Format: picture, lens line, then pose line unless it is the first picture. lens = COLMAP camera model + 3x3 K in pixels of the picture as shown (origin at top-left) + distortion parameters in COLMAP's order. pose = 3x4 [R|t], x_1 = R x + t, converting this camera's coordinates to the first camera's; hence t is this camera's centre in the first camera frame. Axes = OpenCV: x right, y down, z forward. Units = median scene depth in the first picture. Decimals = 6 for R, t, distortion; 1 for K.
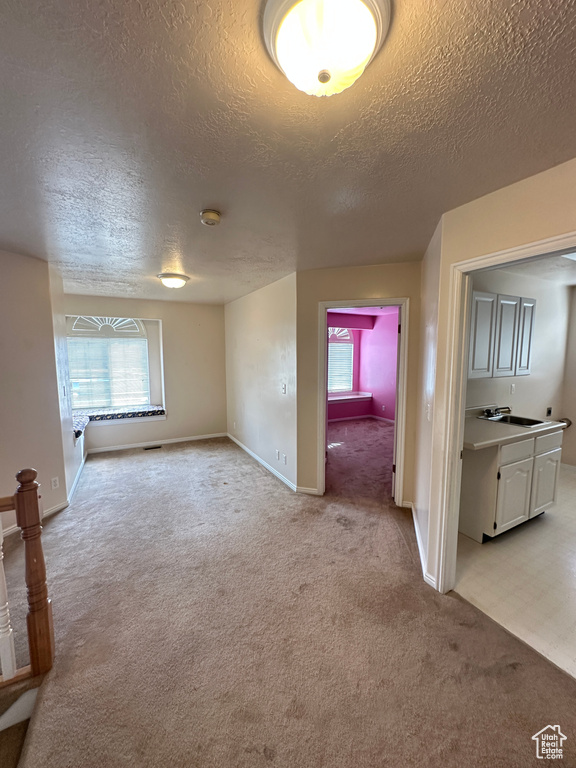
lens RADIAL K [[306.8, 0, 288.0], [0, 306.8, 384.0], [0, 0, 1]] dist [-0.000669, -0.000288]
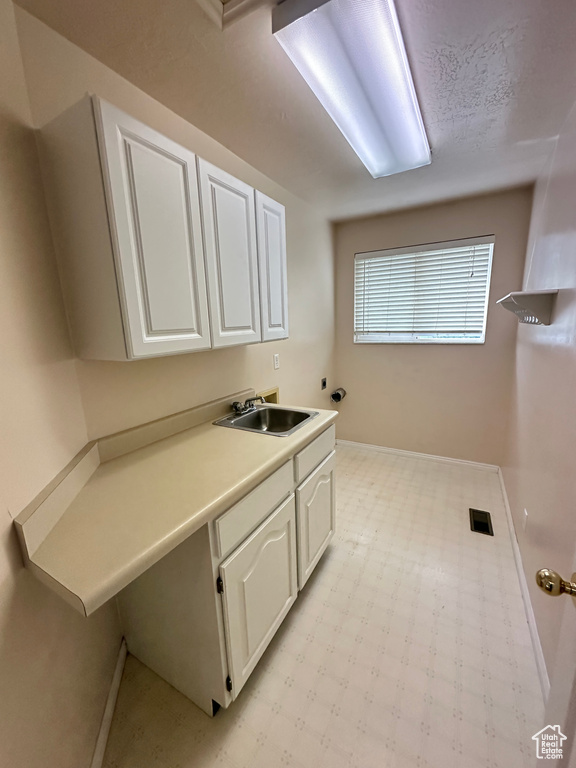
lens RADIAL K [[306.8, 0, 288.0], [0, 306.8, 384.0], [0, 0, 1]] dist [-0.000669, -0.000288]
pose [[0.846456, -0.134135, 0.515287, 0.448965], [0.081385, 0.988971, 0.123749, -0.011550], [-0.526203, -0.062811, 0.848036, 0.469801]]
